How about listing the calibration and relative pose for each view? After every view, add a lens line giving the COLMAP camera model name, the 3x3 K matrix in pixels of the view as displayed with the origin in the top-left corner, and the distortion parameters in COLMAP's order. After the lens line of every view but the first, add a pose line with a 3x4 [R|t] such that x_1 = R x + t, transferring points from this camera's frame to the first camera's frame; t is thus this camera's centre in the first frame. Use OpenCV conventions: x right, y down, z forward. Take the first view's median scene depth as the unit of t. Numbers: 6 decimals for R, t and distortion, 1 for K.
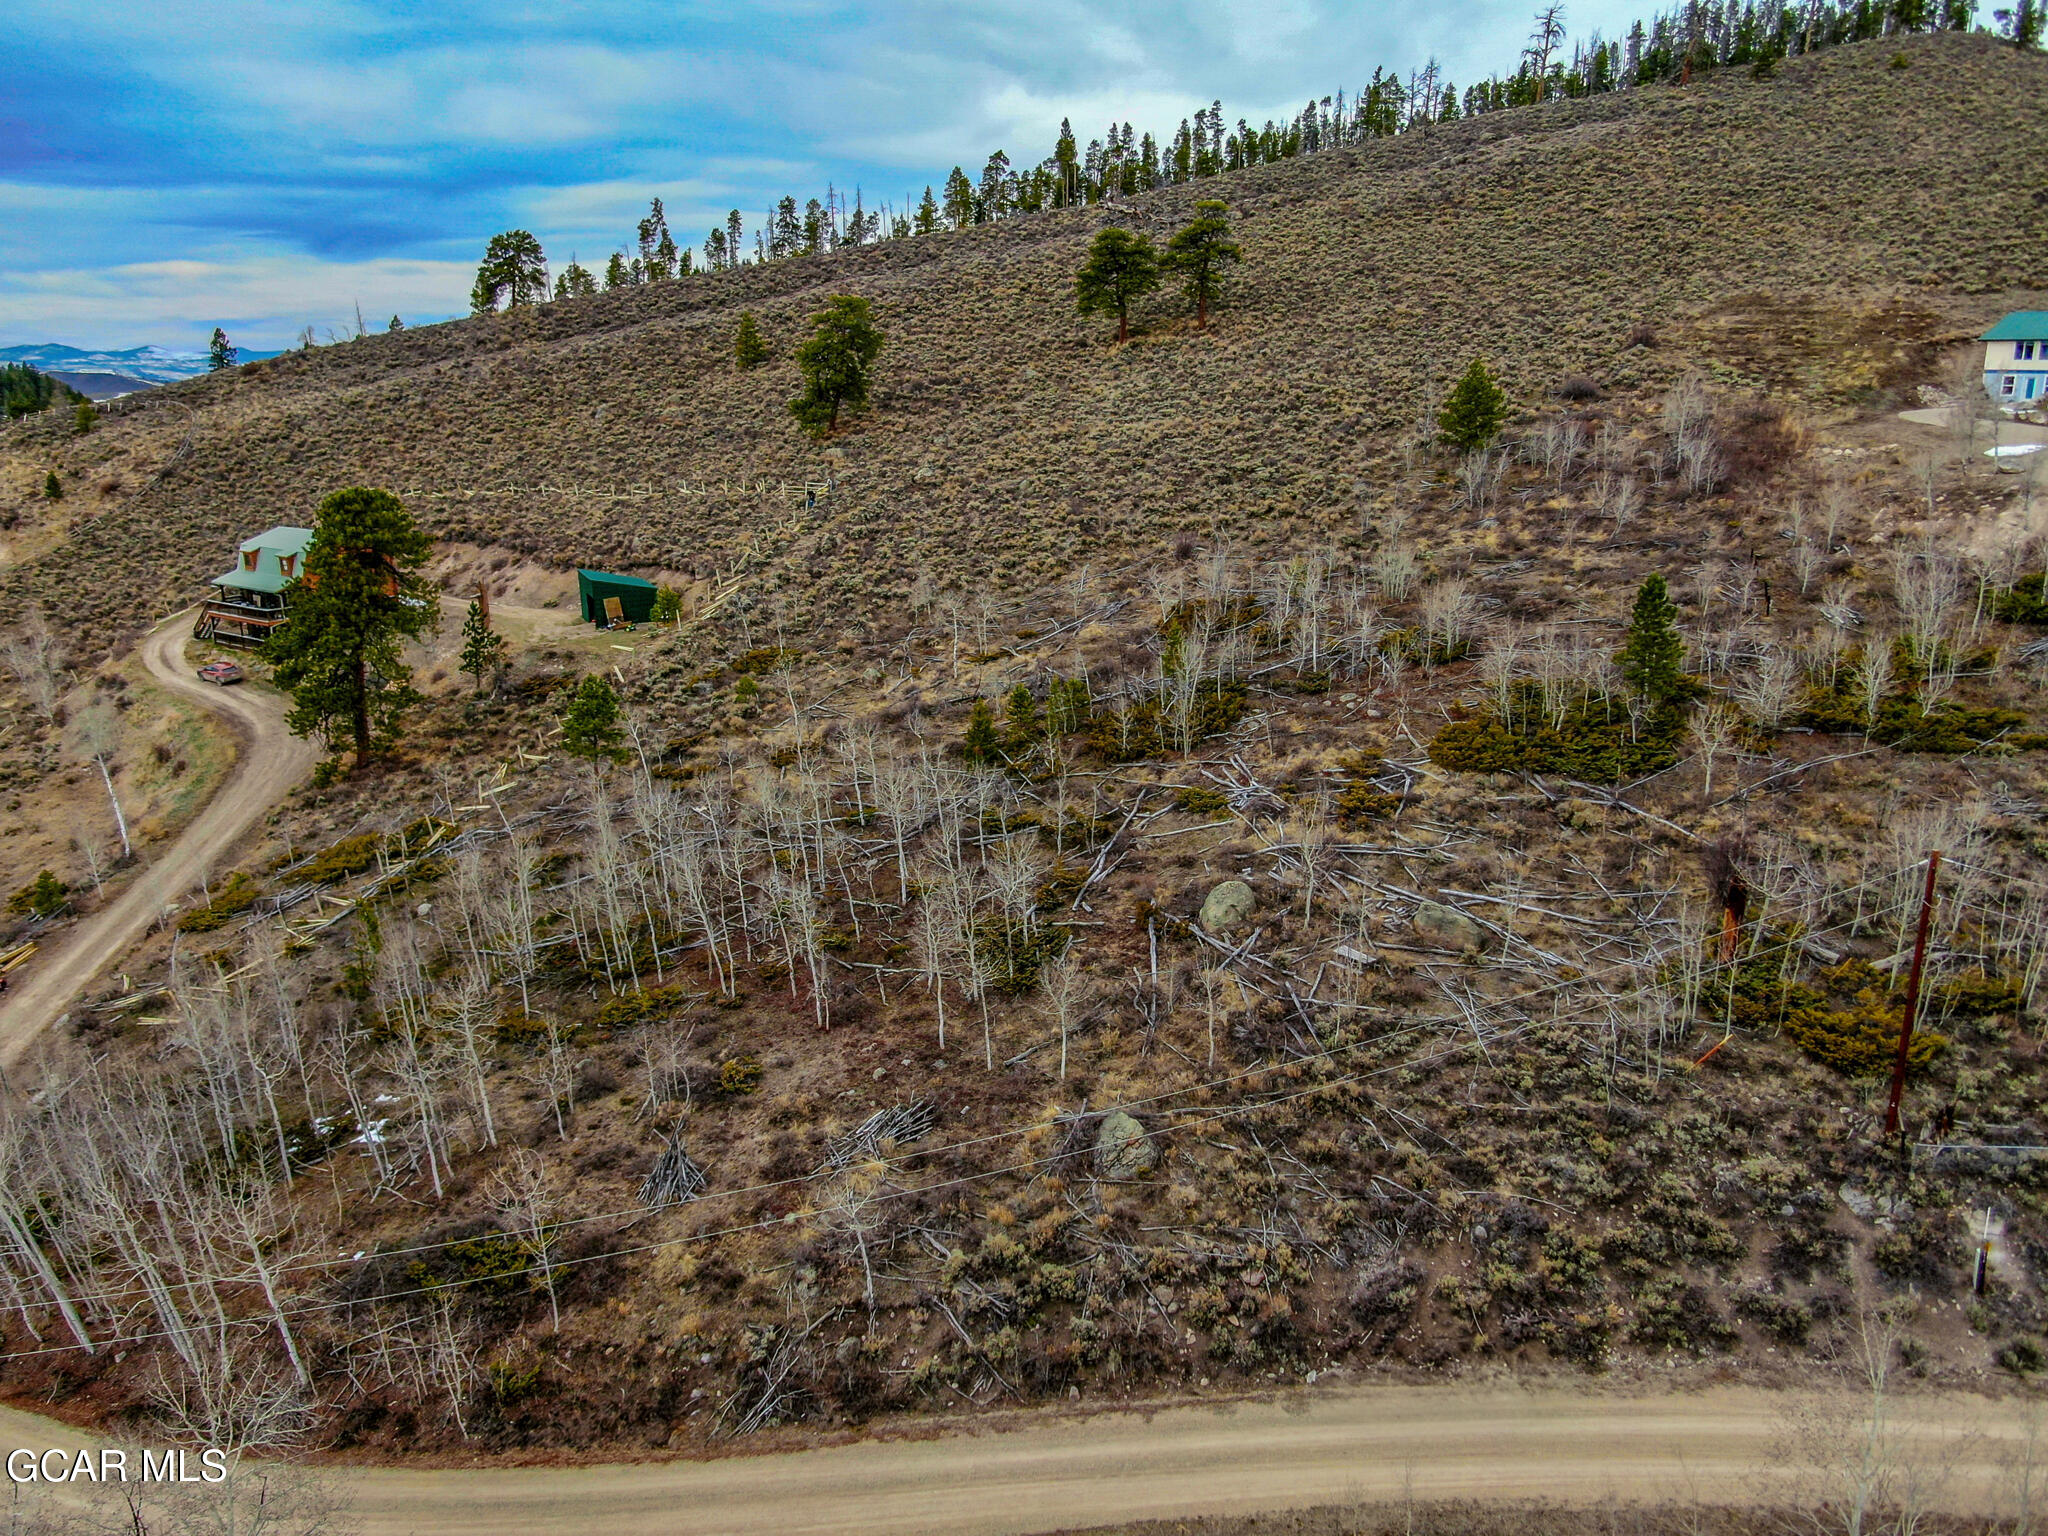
lens RADIAL K [[1480.5, 0, 1029.0], [0, 1480.5, 766.7], [0, 0, 1]] dist [-0.011966, 0.030149]
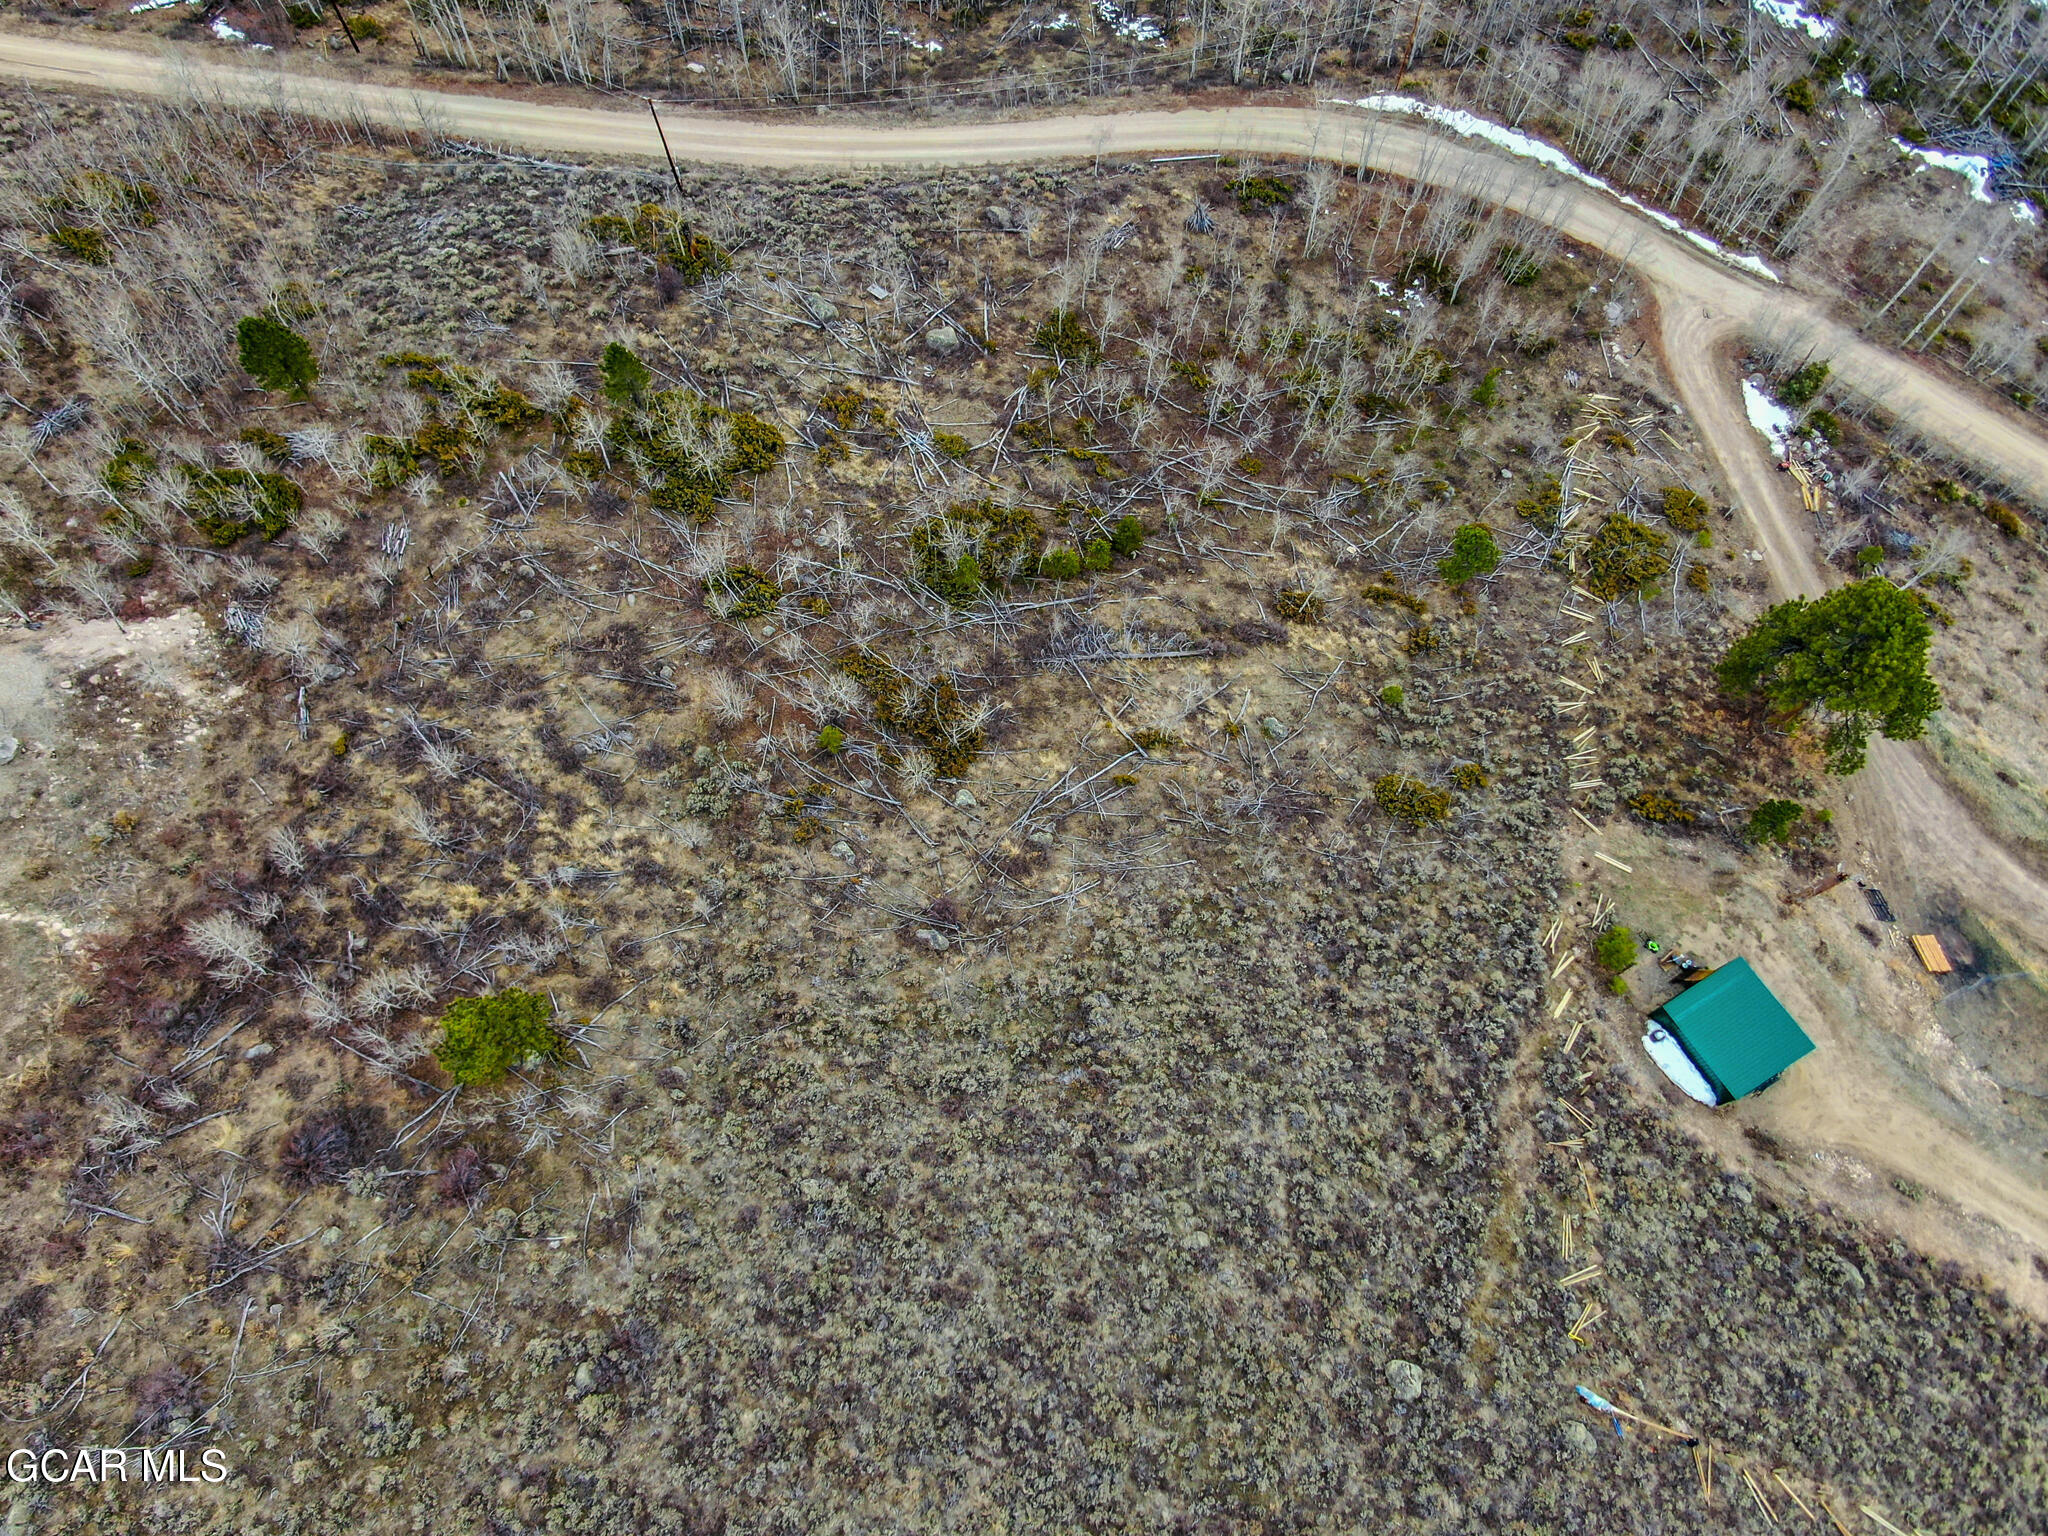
lens RADIAL K [[1480.5, 0, 1022.1], [0, 1480.5, 749.6], [0, 0, 1]] dist [-0.011966, 0.030149]
pose [[-0.995158, 0.097750, -0.010298, 0.070640], [-0.000531, 0.099424, 0.995045, -1.027759], [0.098290, 0.990232, -0.098891, 1.093447]]
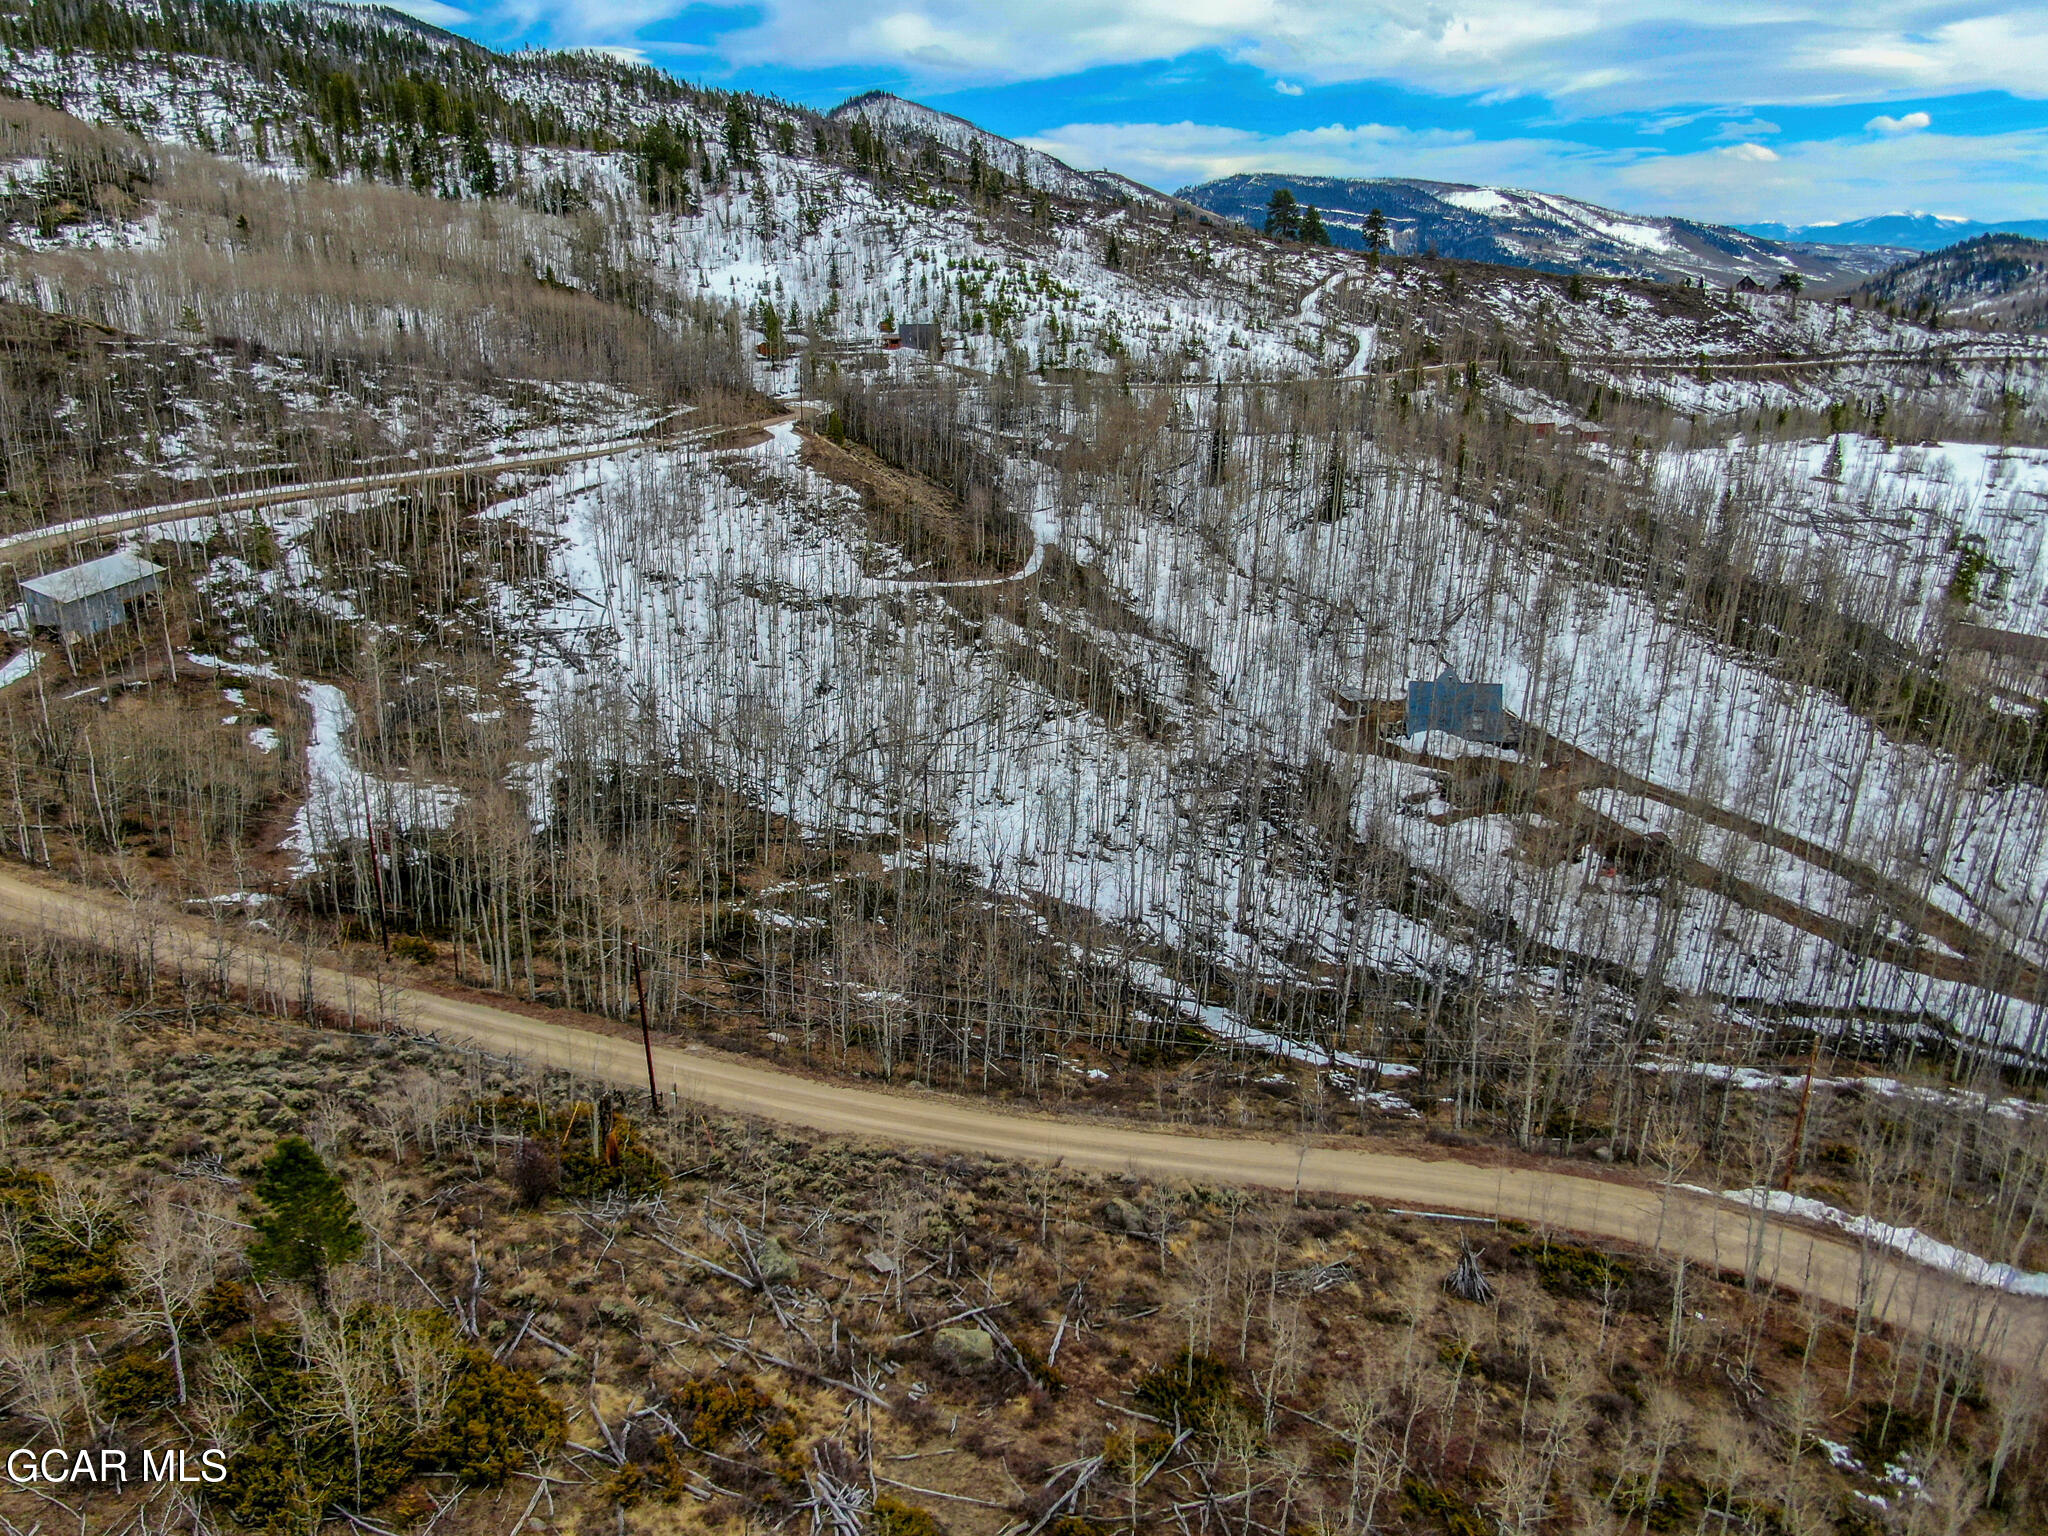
lens RADIAL K [[1480.5, 0, 1021.1], [0, 1480.5, 763.8], [0, 0, 1]] dist [-0.011966, 0.030149]
pose [[-0.990418, -0.022483, 0.136261, -0.010356], [0.059591, 0.820506, 0.568523, -0.470220], [-0.124585, 0.571196, -0.811304, 1.014297]]
